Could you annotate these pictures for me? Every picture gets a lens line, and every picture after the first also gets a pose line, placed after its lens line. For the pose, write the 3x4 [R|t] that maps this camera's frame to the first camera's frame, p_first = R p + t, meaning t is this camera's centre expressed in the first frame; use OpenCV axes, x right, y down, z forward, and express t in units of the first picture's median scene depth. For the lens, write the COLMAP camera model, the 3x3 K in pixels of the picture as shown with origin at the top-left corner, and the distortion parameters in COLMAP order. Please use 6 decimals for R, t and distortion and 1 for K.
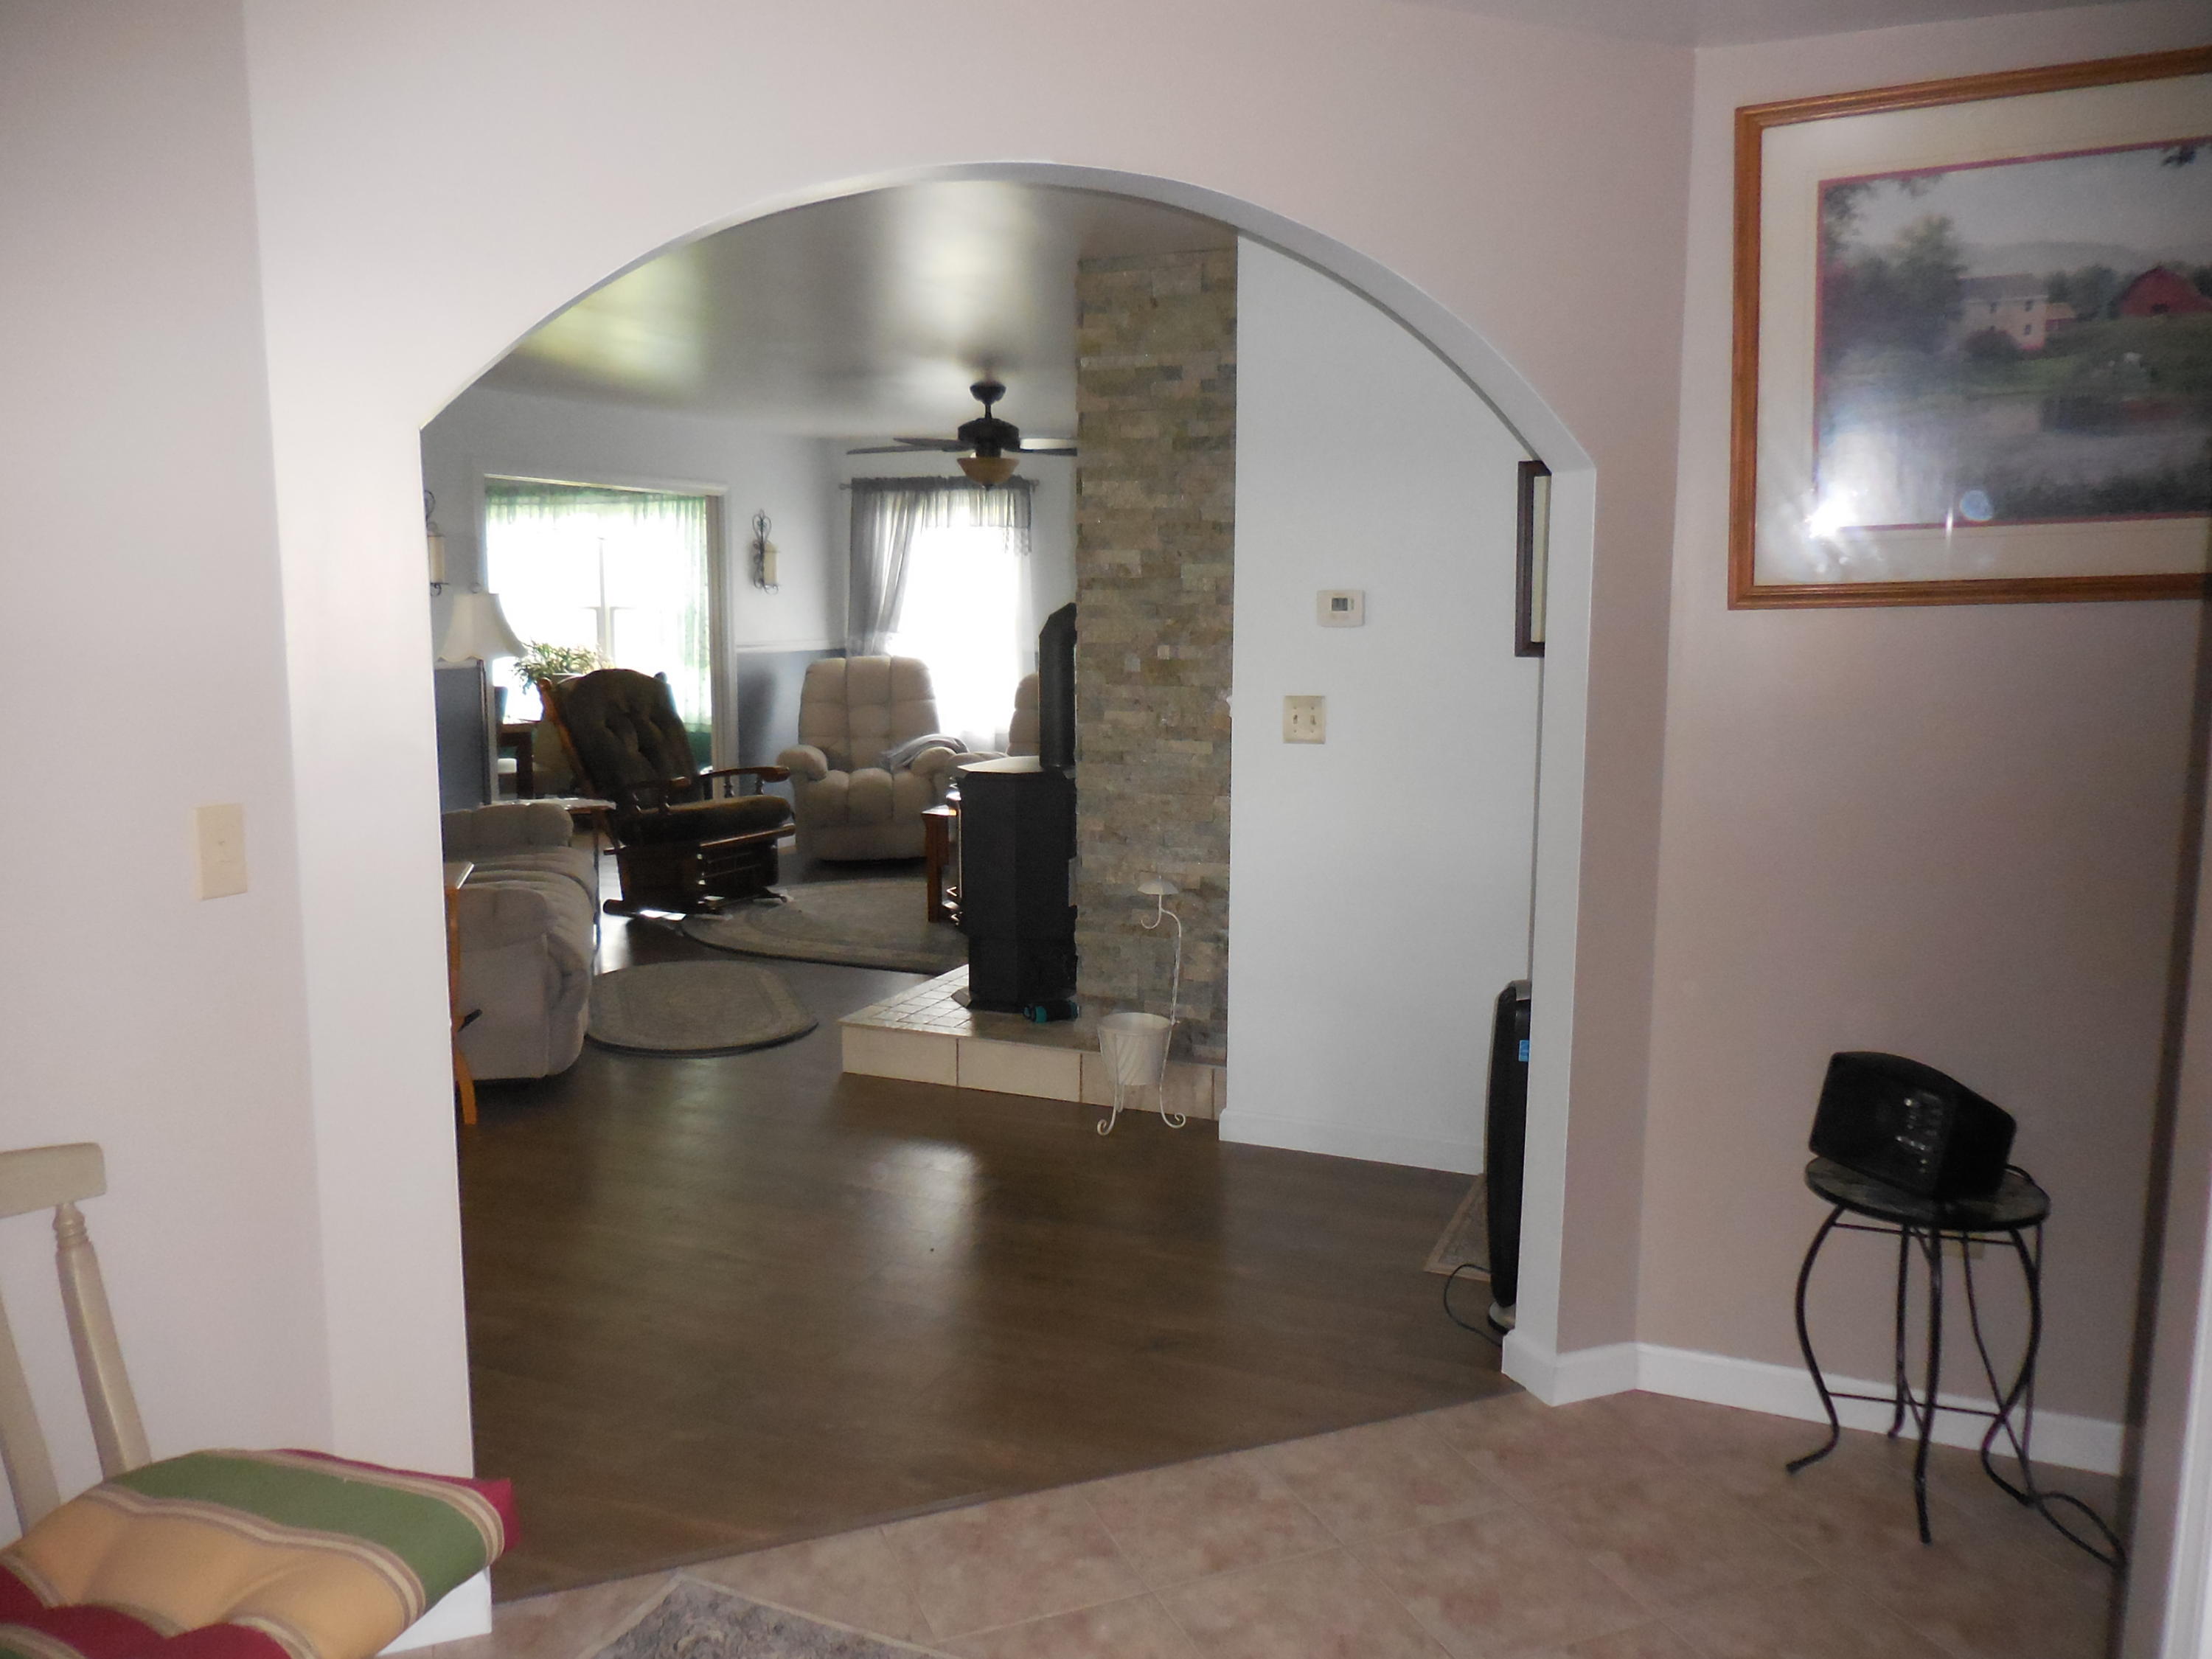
lens RADIAL K [[1689.2, 0, 1106.0], [0, 1689.2, 829.5], [0, 0, 1]] dist [-0.009409, 0.001722]
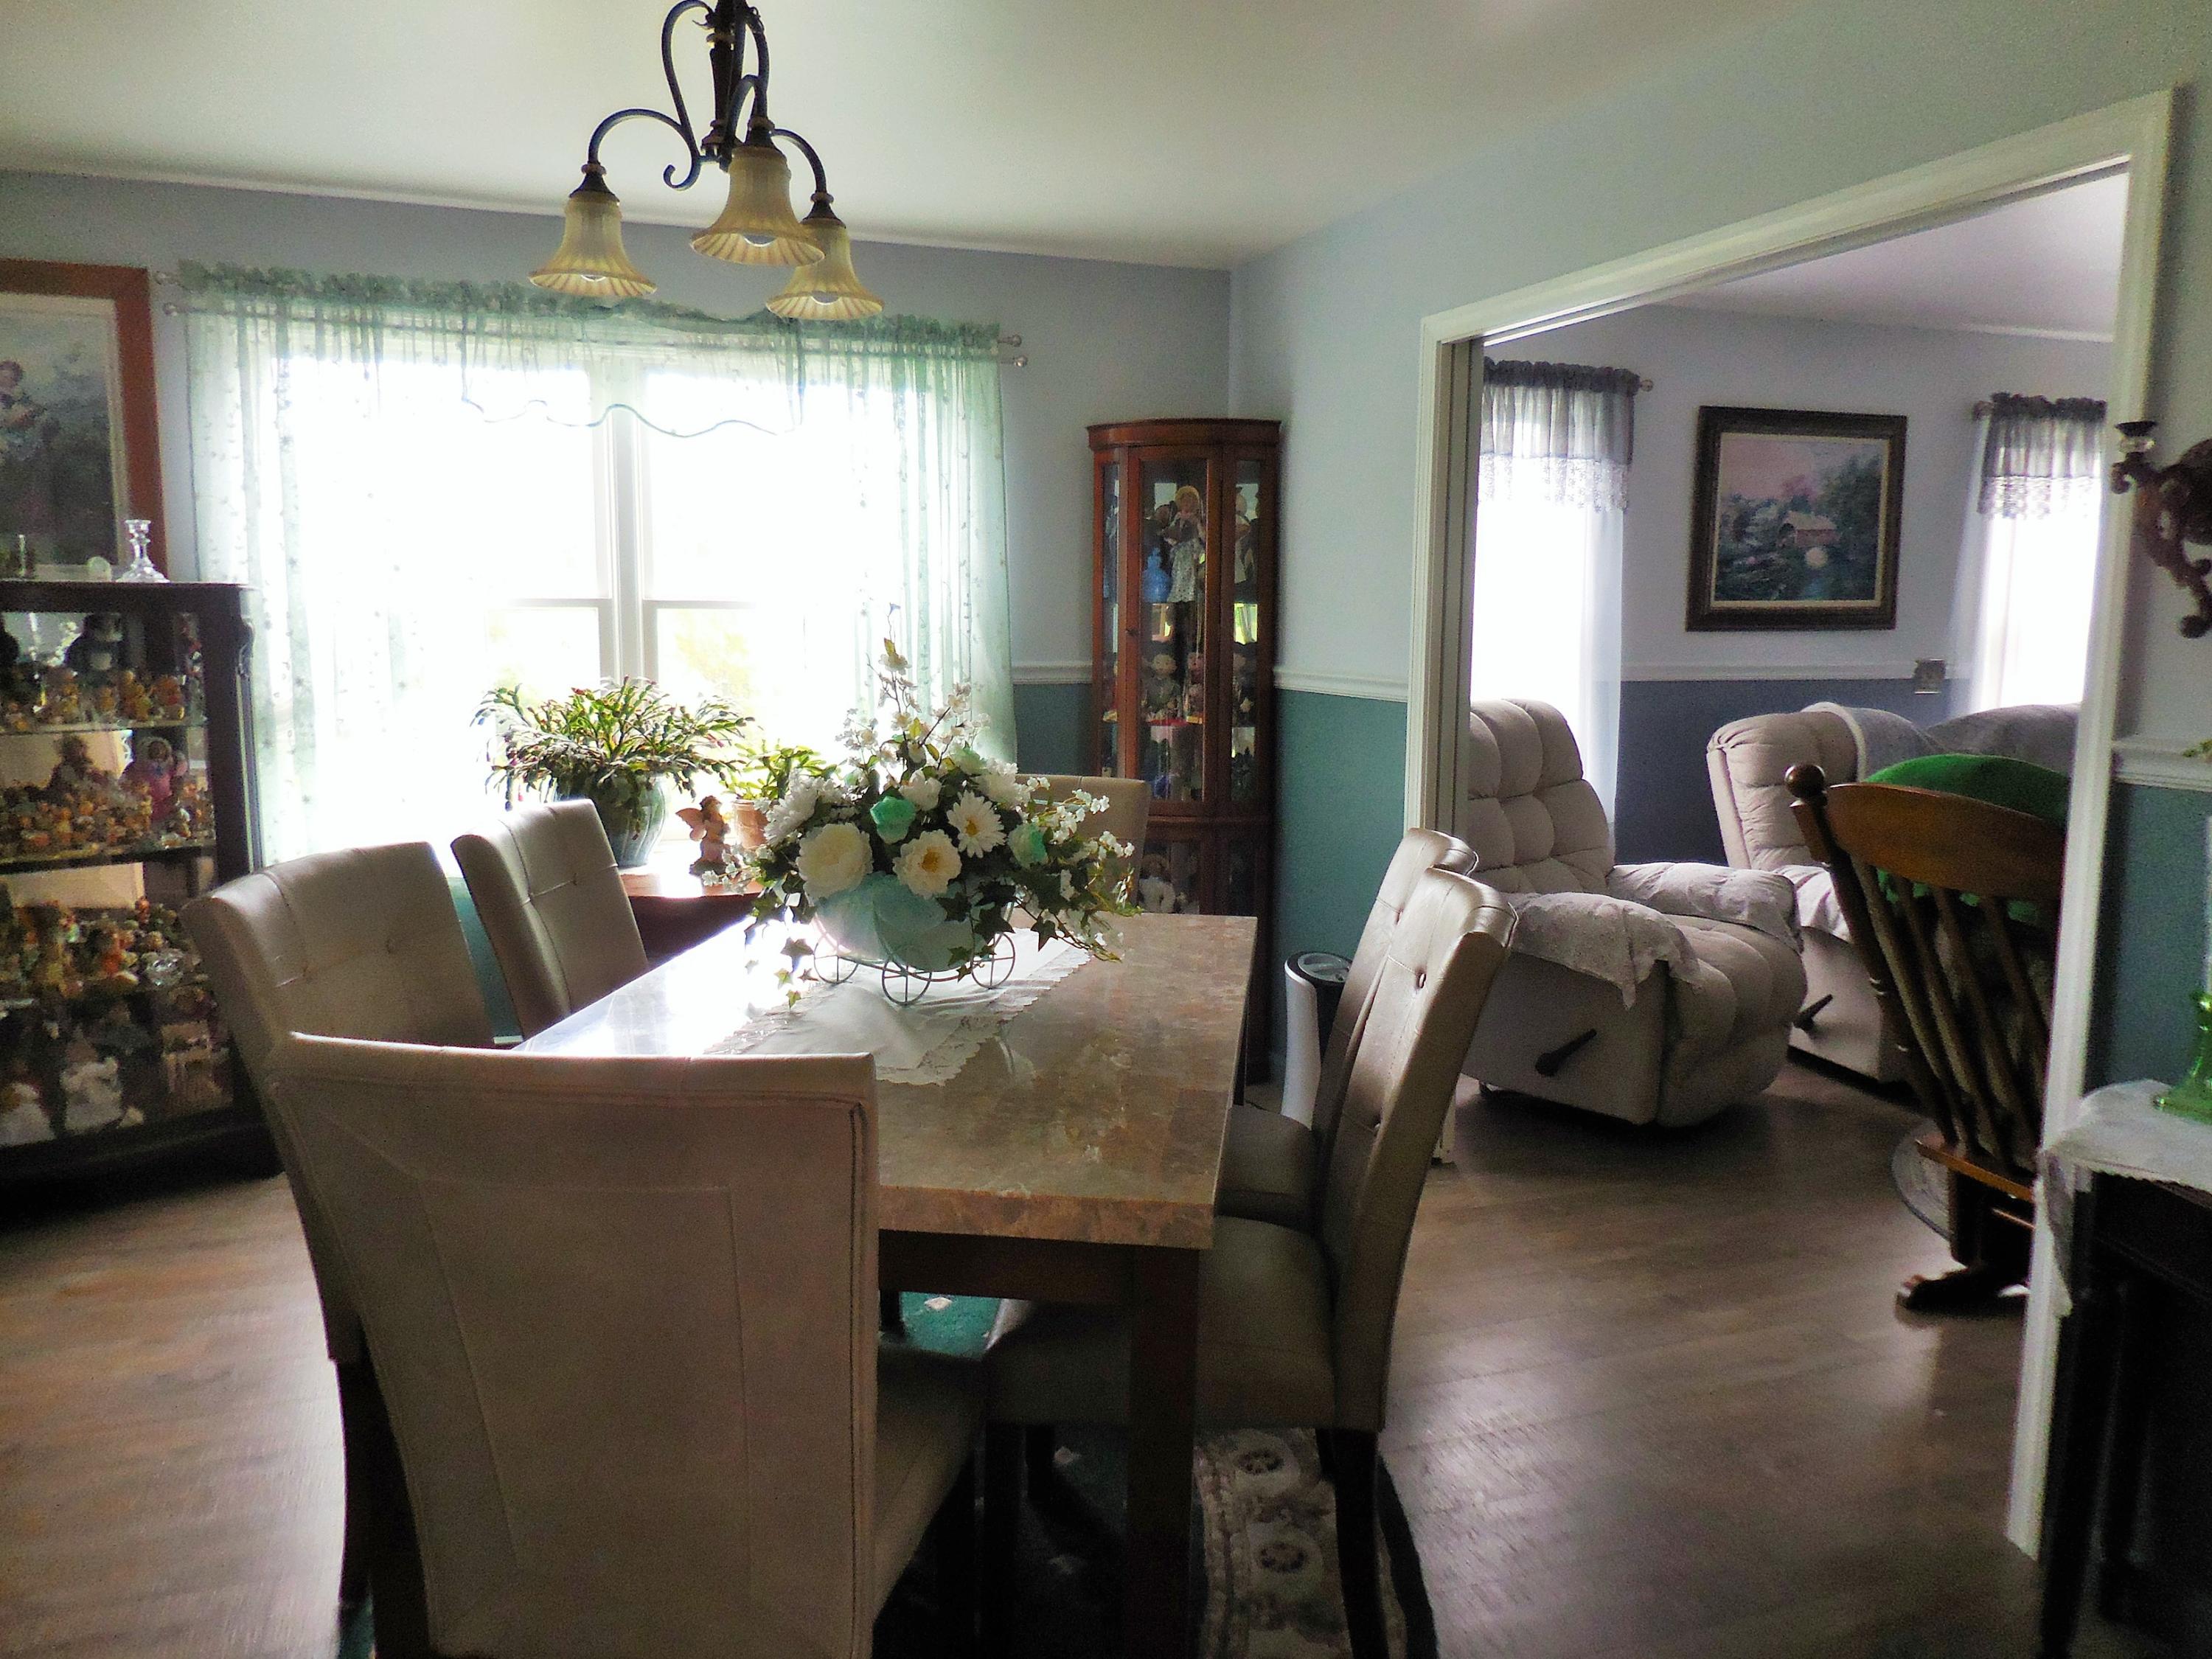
lens RADIAL K [[1692.9, 0, 1133.8], [0, 1692.9, 835.8], [0, 0, 1]] dist [0.014030, -0.004002]
pose [[0.717991, -0.092393, 0.689893, -0.569134], [0.090338, 0.995137, 0.039255, -0.091736], [-0.690165, 0.034139, 0.722846, 0.705393]]
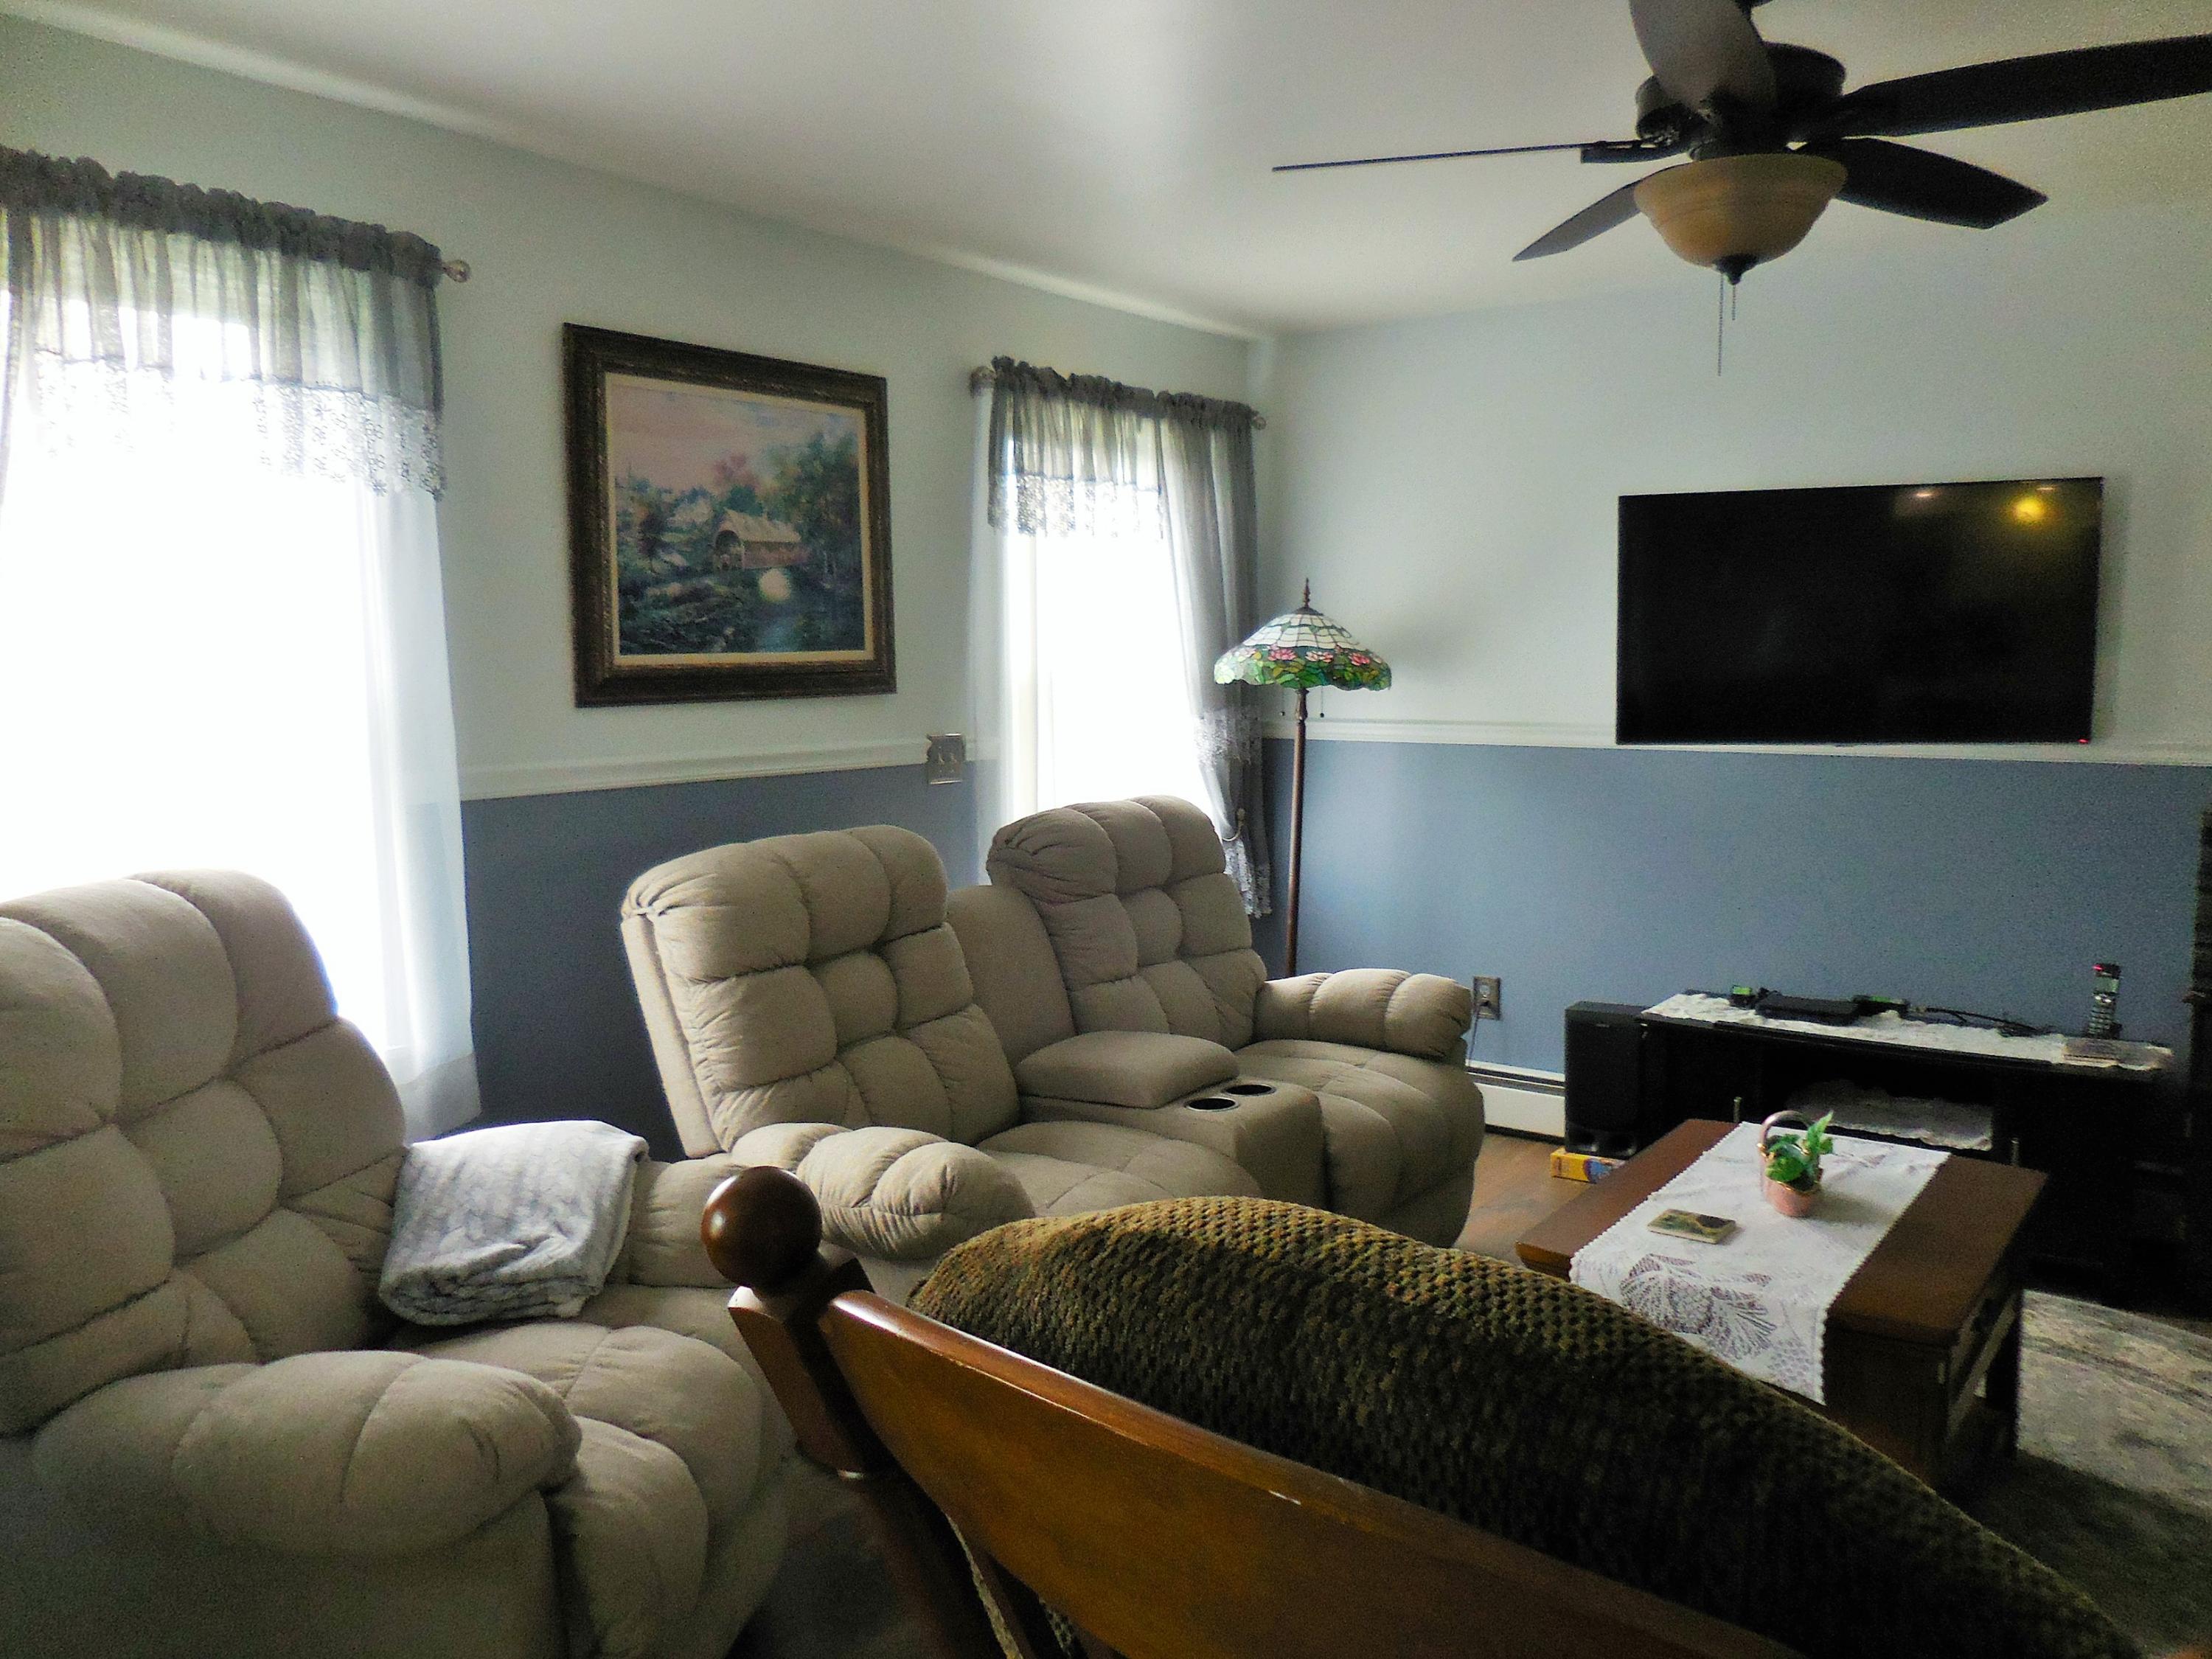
lens RADIAL K [[1689.2, 0, 1106.0], [0, 1689.2, 829.5], [0, 0, 1]] dist [-0.009409, 0.001722]
pose [[0.238222, -0.105319, 0.965483, -0.324940], [0.143377, 0.987024, 0.072292, -0.107028], [-0.960569, 0.121206, 0.250231, 0.810591]]
